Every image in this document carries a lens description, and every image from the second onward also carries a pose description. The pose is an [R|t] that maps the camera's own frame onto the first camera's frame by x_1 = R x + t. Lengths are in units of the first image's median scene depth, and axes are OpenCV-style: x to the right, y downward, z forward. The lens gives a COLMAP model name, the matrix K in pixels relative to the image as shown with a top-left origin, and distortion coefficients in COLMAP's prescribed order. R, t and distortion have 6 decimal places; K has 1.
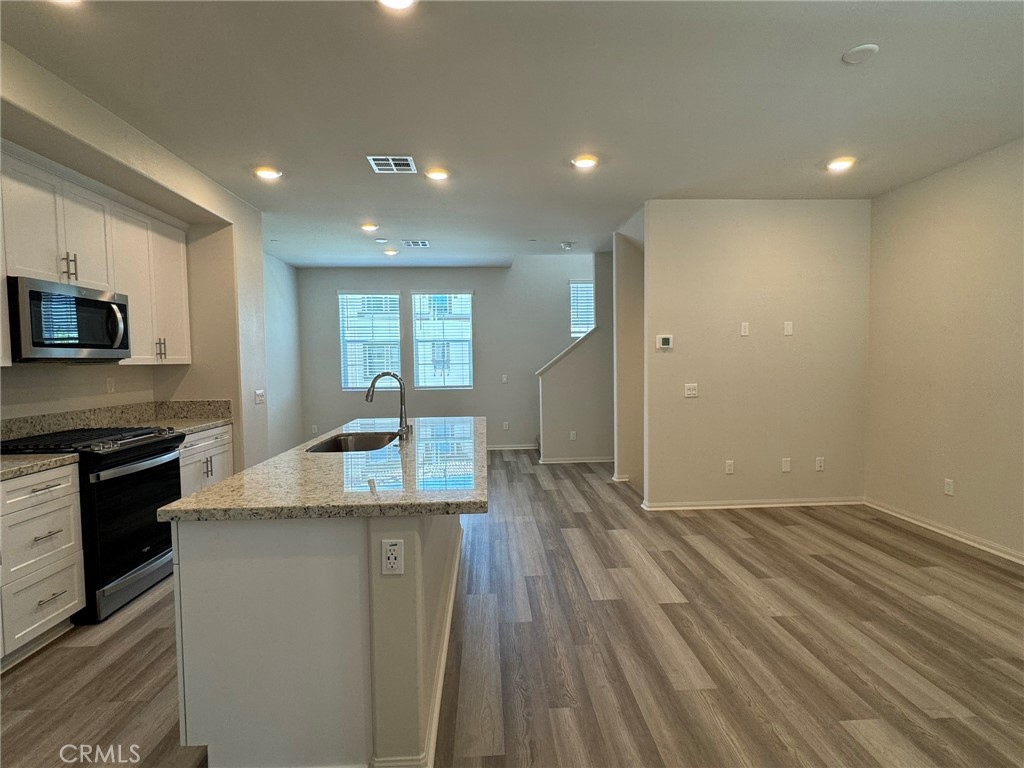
lens RADIAL K [[500.8, 0, 512.1], [0, 500.8, 383.8], [0, 0, 1]] dist [0.001530, 0.000041]
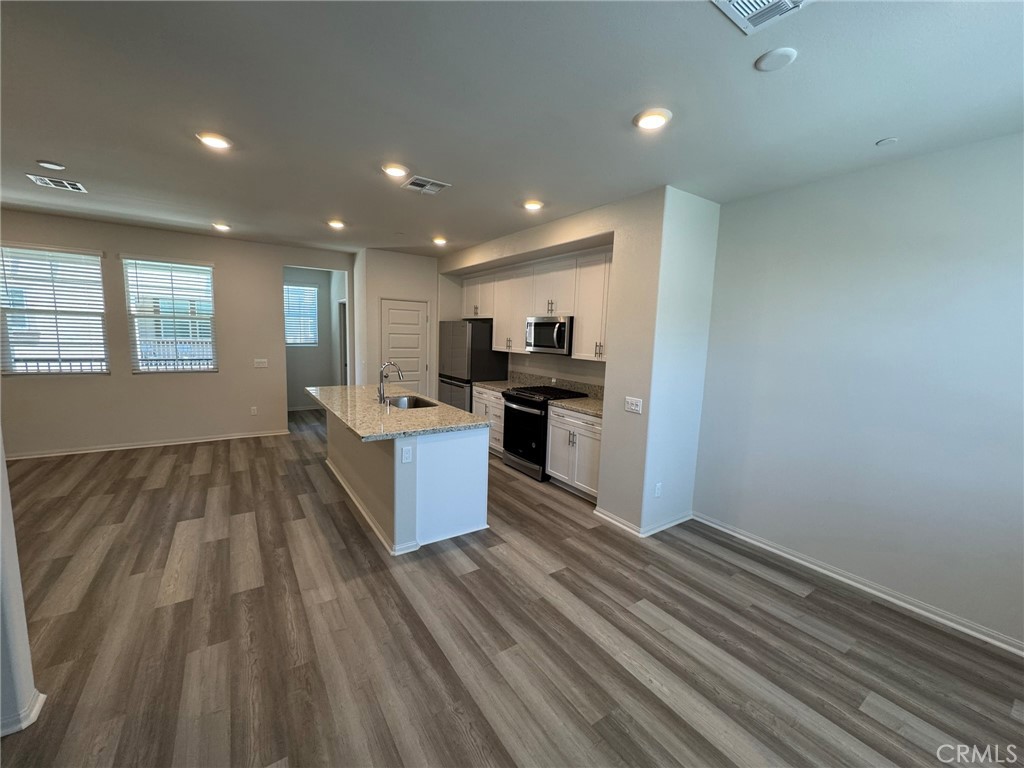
lens RADIAL K [[408.2, 0, 513.3], [0, 408.2, 384.9], [0, 0, 1]] dist [-0.002023, -0.000283]
pose [[-0.850721, 0.051286, -0.523110, 0.117802], [-0.046355, 0.984030, 0.171861, -0.205229], [0.523570, 0.170454, -0.834757, 2.397522]]
